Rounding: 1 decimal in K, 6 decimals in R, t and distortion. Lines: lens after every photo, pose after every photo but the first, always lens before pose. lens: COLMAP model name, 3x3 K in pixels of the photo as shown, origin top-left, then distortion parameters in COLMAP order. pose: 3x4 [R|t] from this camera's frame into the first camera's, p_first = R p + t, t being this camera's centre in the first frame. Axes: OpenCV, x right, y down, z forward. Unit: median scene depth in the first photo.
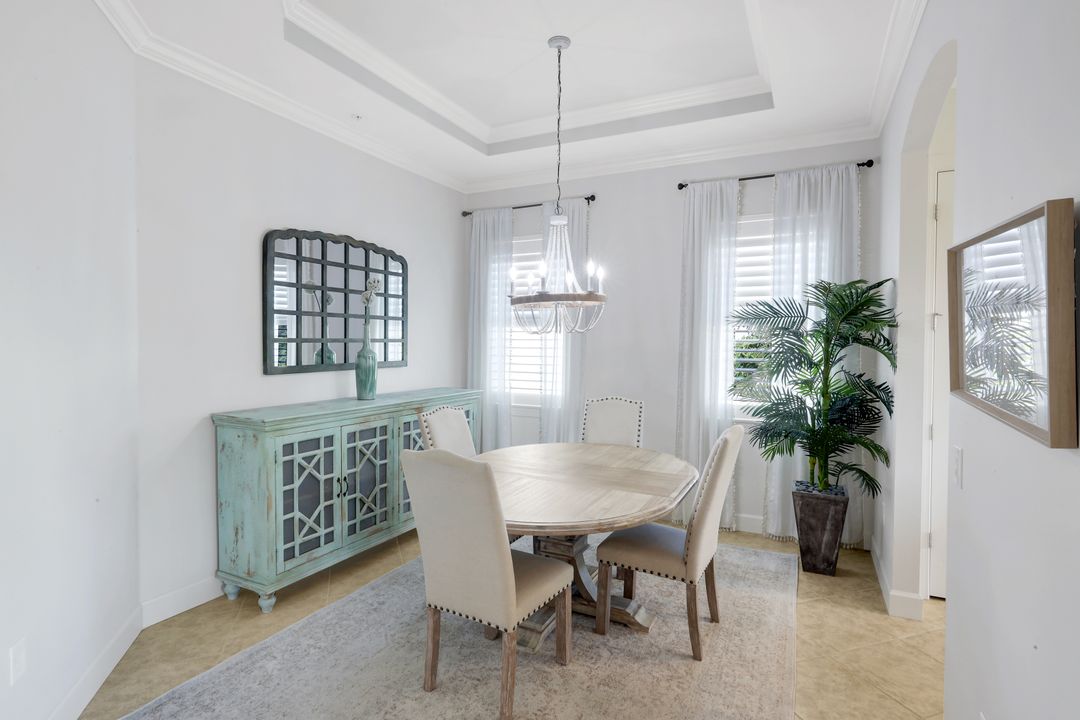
lens RADIAL K [[522.8, 0, 561.7], [0, 522.8, 350.7], [0, 0, 1]] dist [-0.002396, -0.000200]
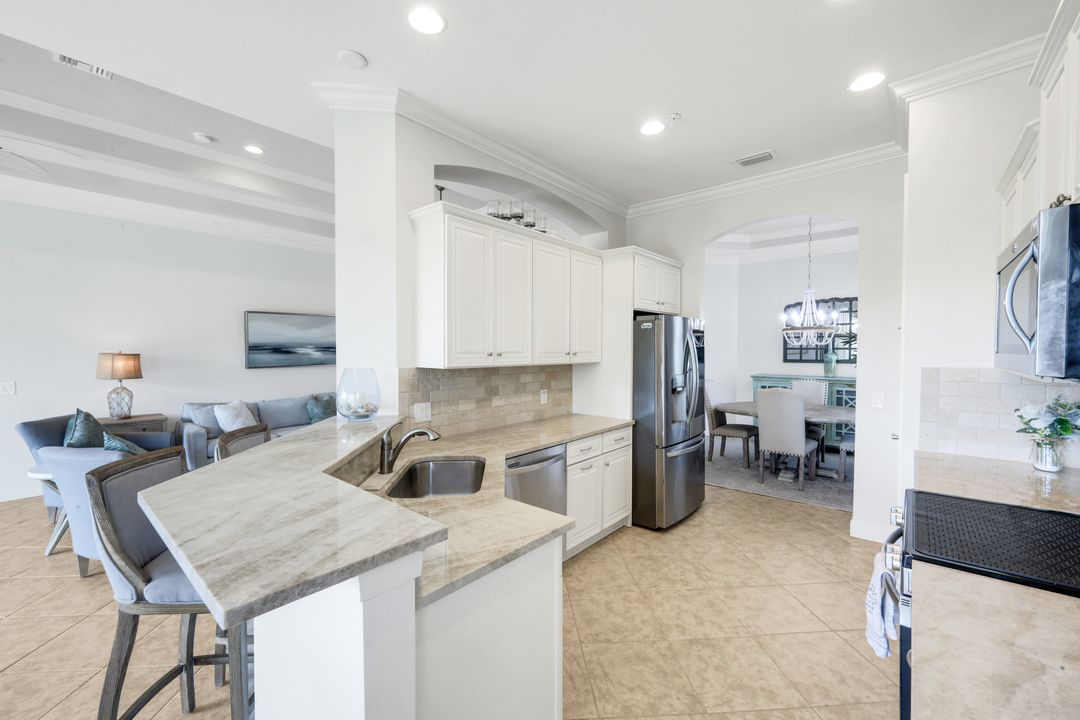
lens RADIAL K [[436.3, 0, 534.7], [0, 436.3, 362.7], [0, 0, 1]] dist [-0.004830, -0.000126]
pose [[-0.262131, 0.028417, -0.964614, 1.698533], [-0.022420, 0.999117, 0.035526, 0.001359], [0.964772, 0.030939, -0.261262, 0.357986]]
